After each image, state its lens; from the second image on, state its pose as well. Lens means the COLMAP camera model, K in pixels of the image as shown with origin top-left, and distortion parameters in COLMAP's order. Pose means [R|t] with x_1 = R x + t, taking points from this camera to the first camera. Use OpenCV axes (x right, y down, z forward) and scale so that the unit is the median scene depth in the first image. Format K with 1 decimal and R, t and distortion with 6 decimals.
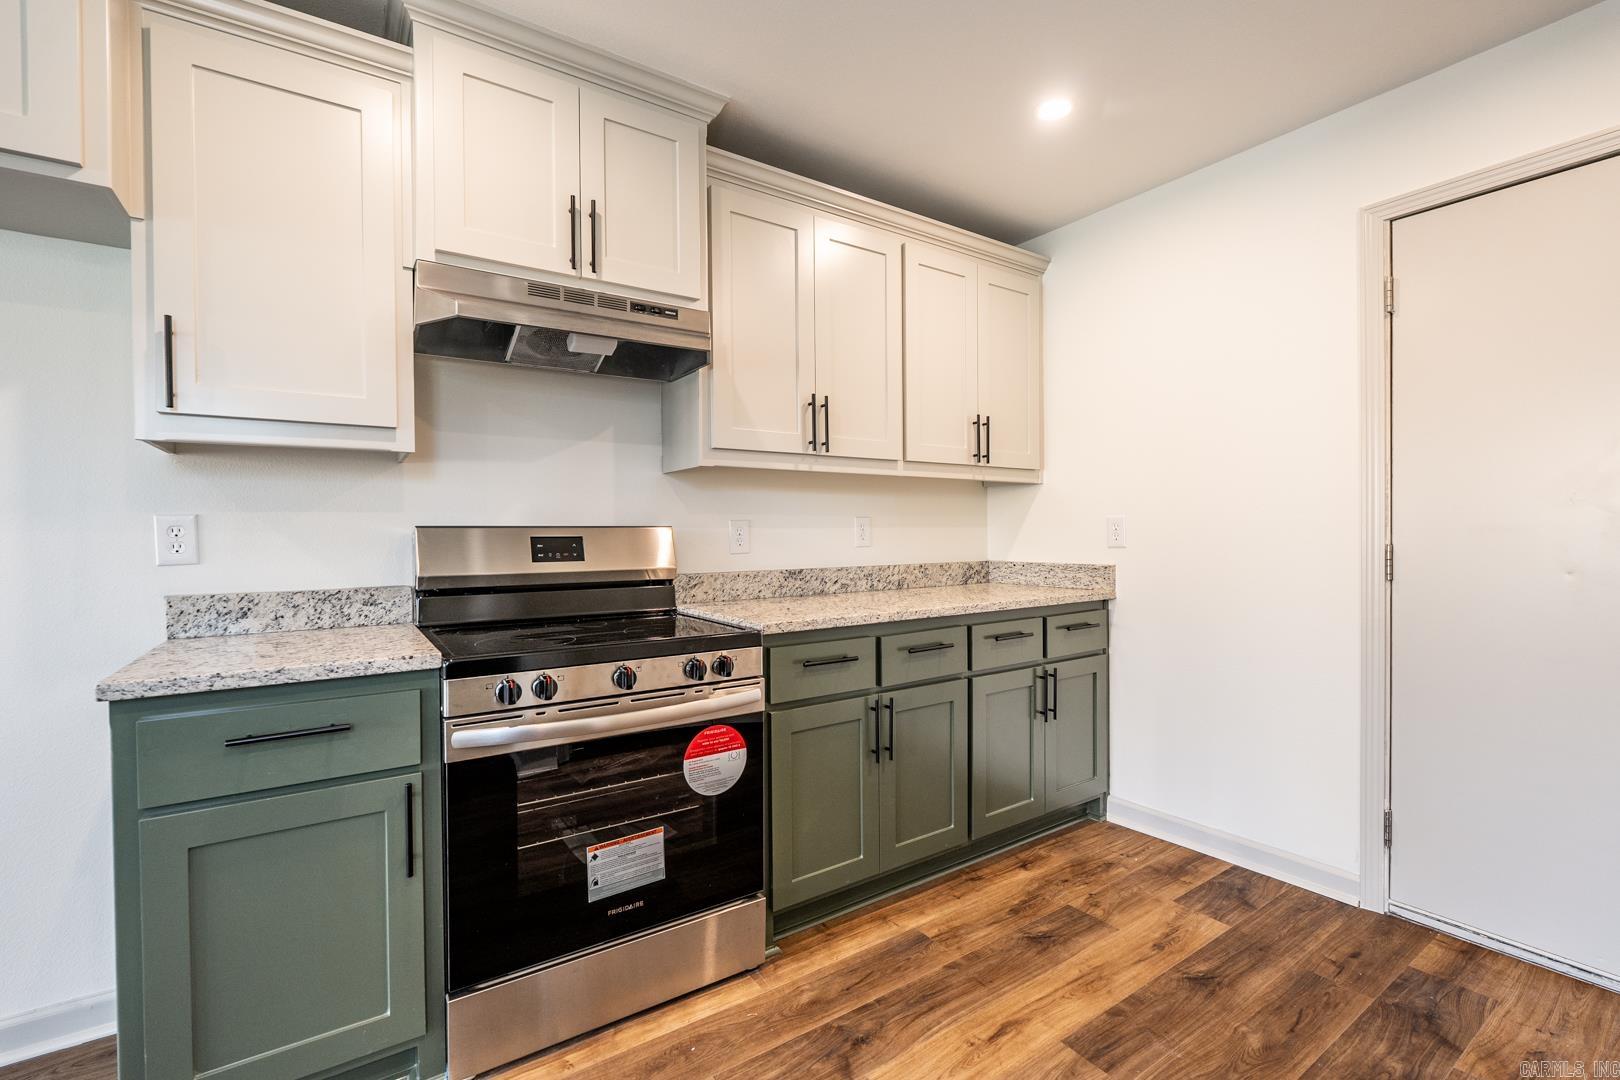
lens RADIAL K [[709.7, 0, 847.3], [0, 709.7, 537.4], [0, 0, 1]] dist [-0.001105, 0.000062]
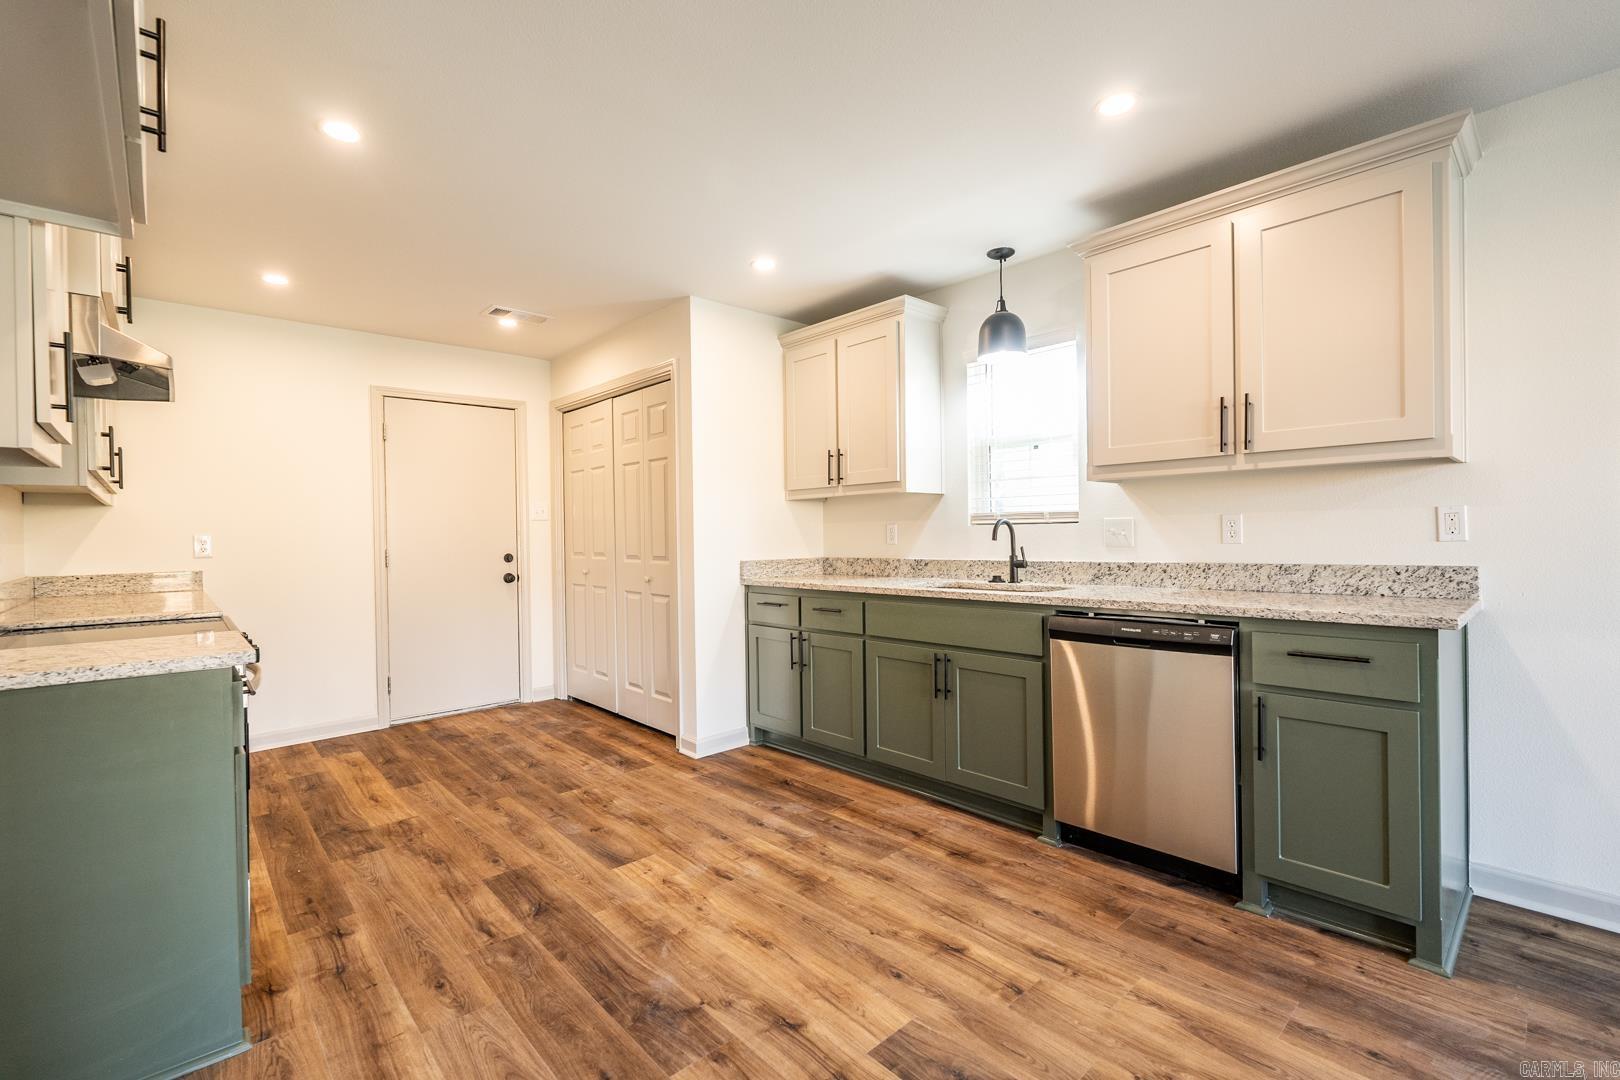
lens RADIAL K [[709.7, 0, 803.4], [0, 709.7, 535.9], [0, 0, 1]] dist [-0.001105, 0.000062]
pose [[-0.139494, 0.009122, 0.990181, -1.612375], [0.024786, 0.999676, -0.005718, 0.012142], [-0.989913, 0.023745, -0.139675, 0.076984]]
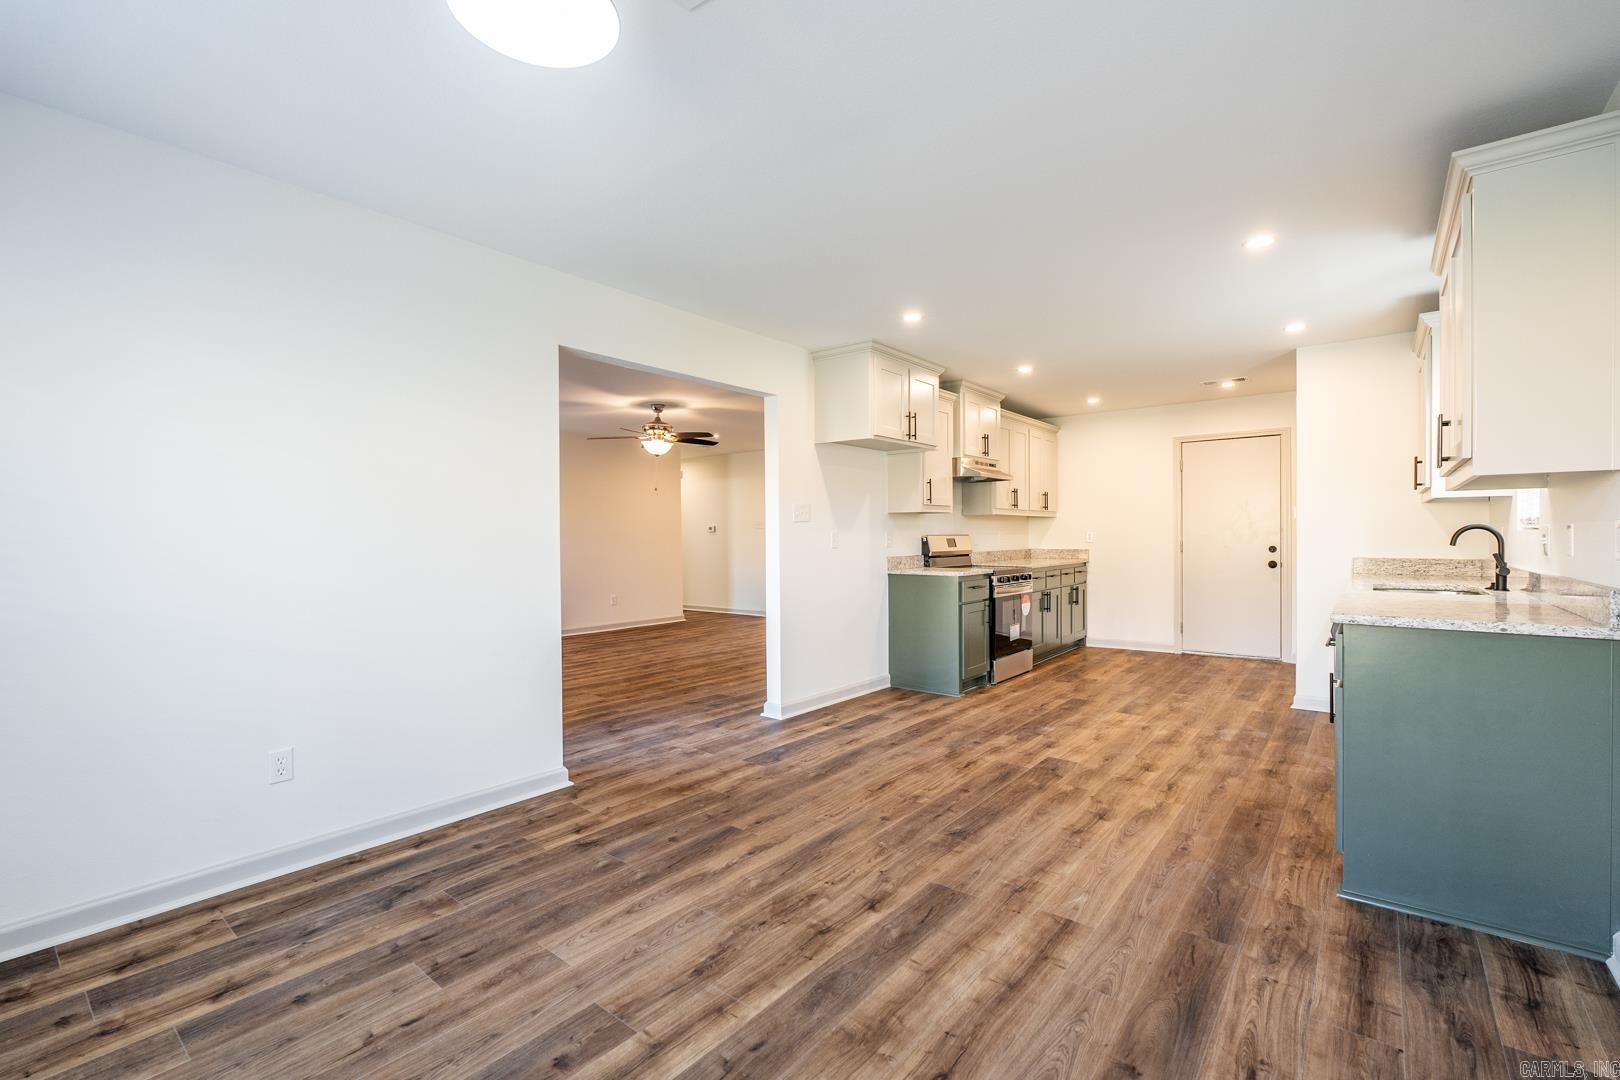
lens RADIAL K [[709.7, 0, 805.9], [0, 709.7, 544.4], [0, 0, 1]] dist [-0.001105, 0.000062]
pose [[0.958596, -0.002817, 0.284757, -2.011305], [0.001572, 0.999988, 0.004600, 0.009084], [-0.284767, -0.003962, 0.958589, -1.812276]]
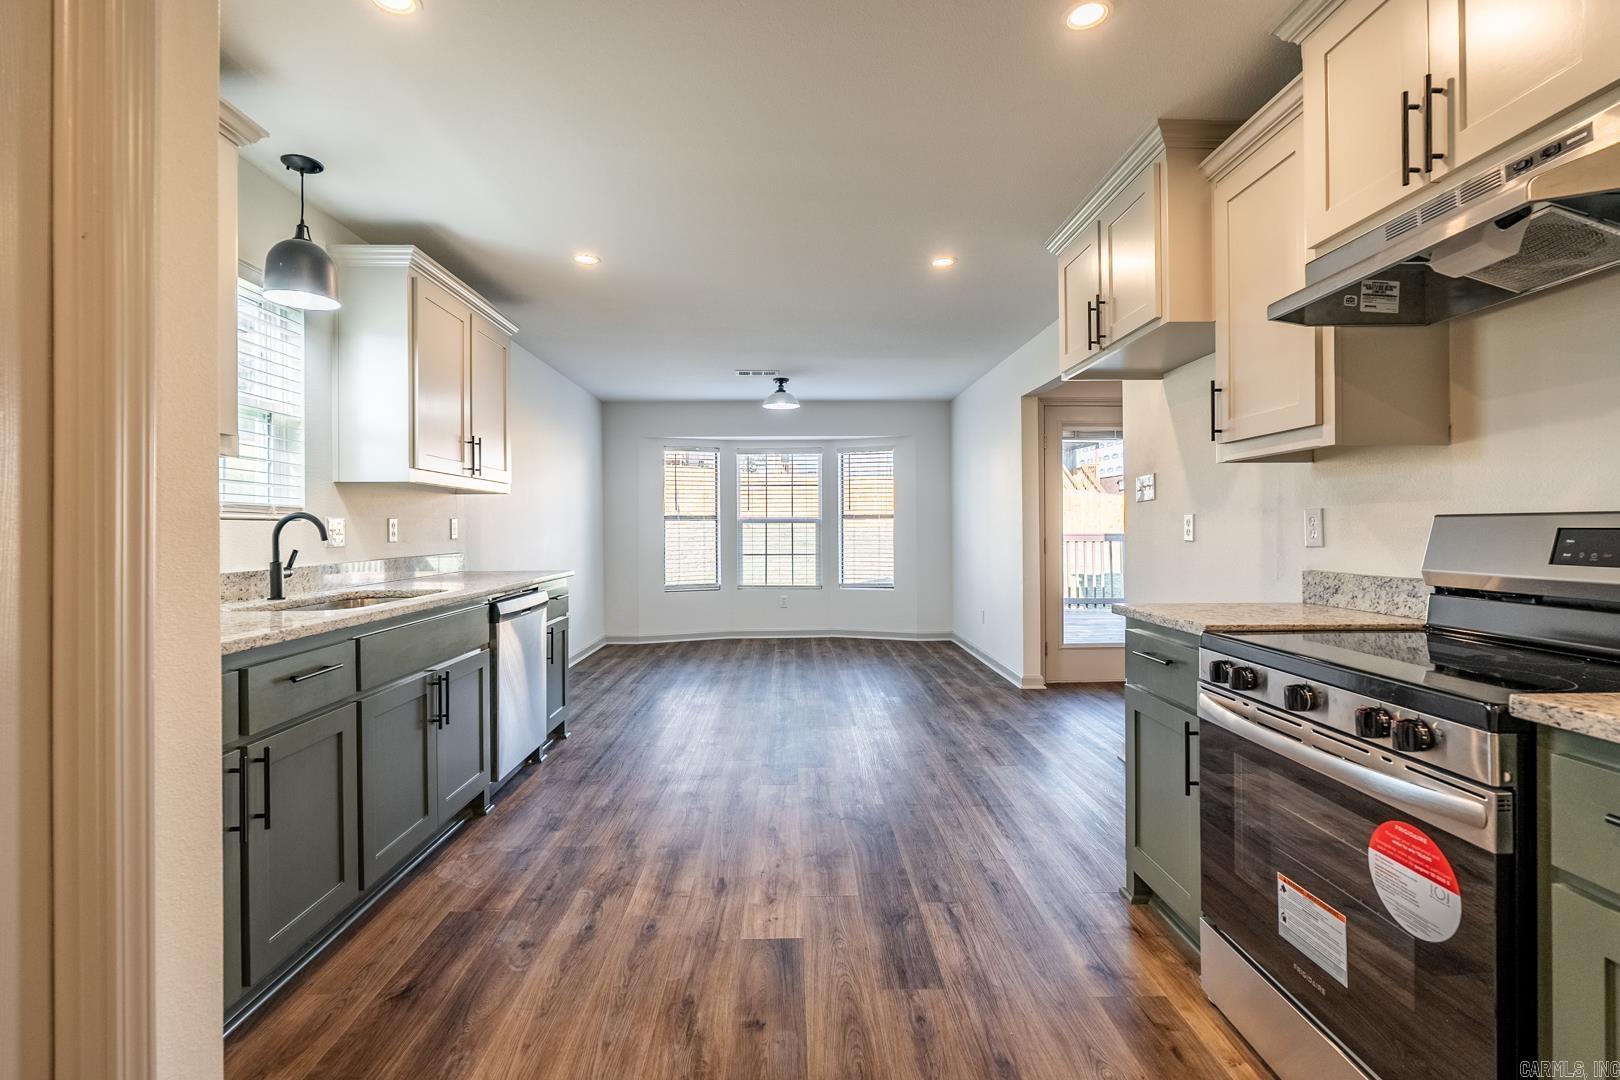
lens RADIAL K [[709.7, 0, 808.4], [0, 709.7, 535.3], [0, 0, 1]] dist [-0.001105, 0.000062]
pose [[-0.542415, 0.016341, -0.839952, 0.601265], [0.001780, 0.999831, 0.018301, -0.008321], [0.840109, 0.008431, -0.542352, 0.832475]]
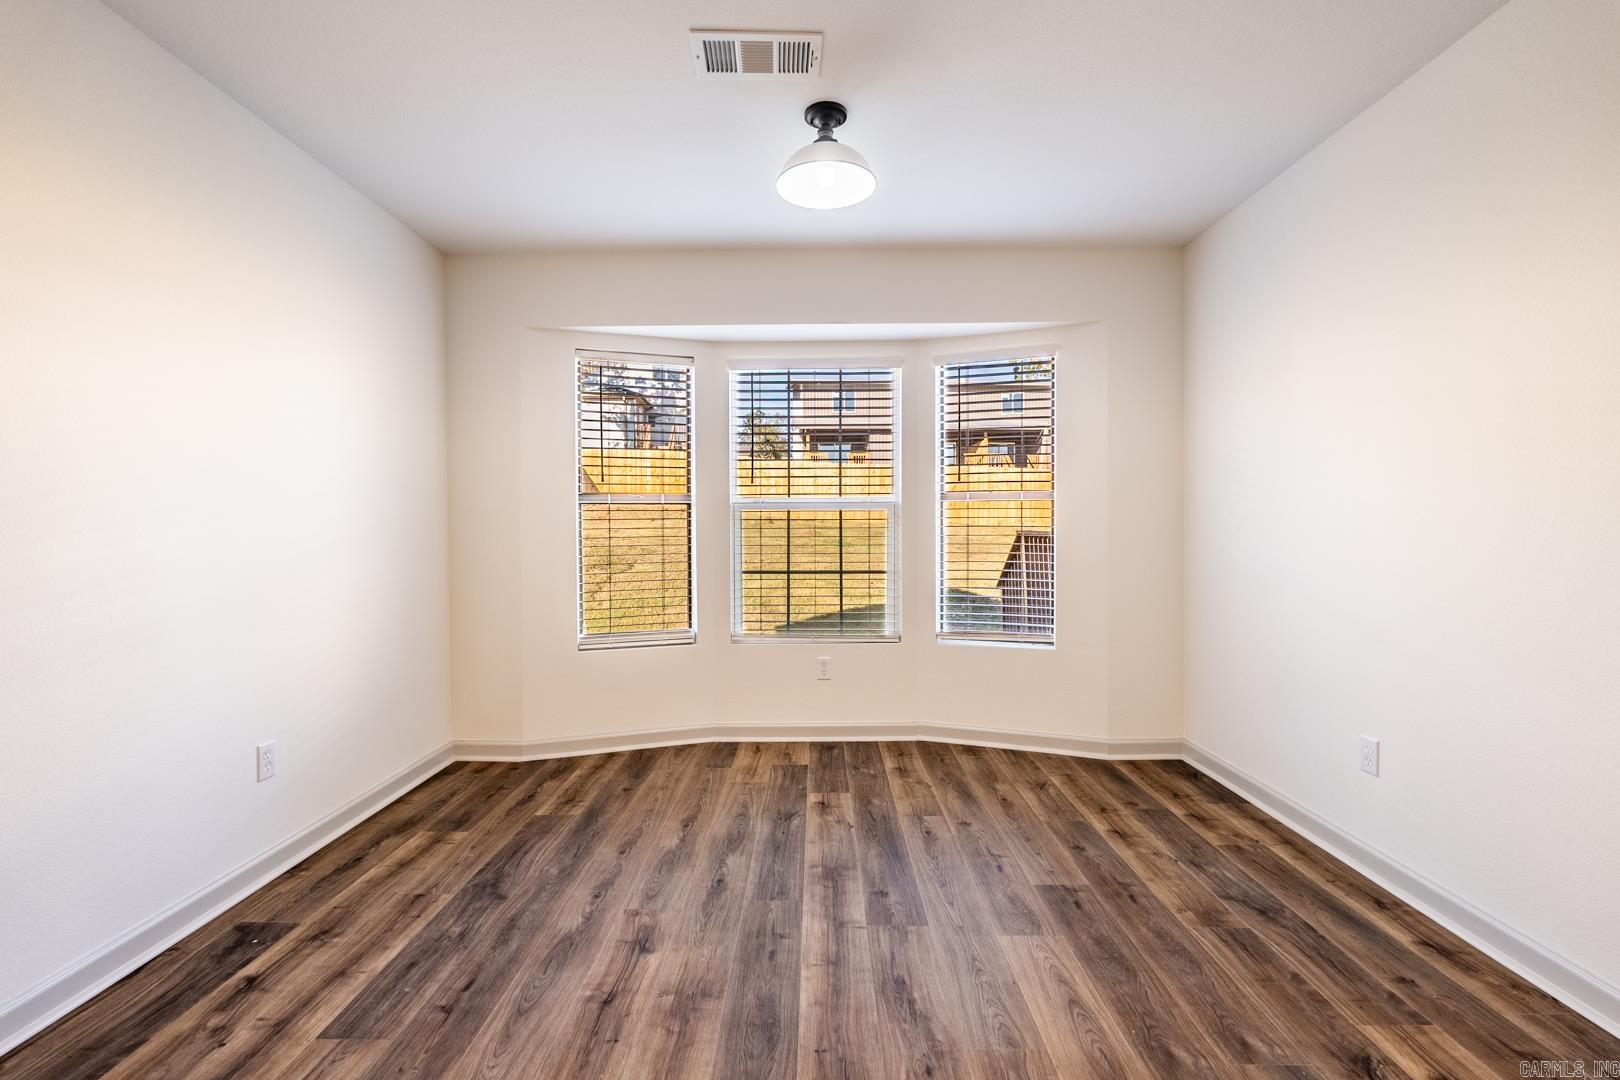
lens RADIAL K [[709.7, 0, 808.1], [0, 709.7, 532.0], [0, 0, 1]] dist [-0.001105, 0.000062]
pose [[-0.573418, 0.014311, -0.819138, -1.056552], [0.001677, 0.999866, 0.016295, 0.027323], [0.819261, 0.007971, -0.573365, -0.368329]]
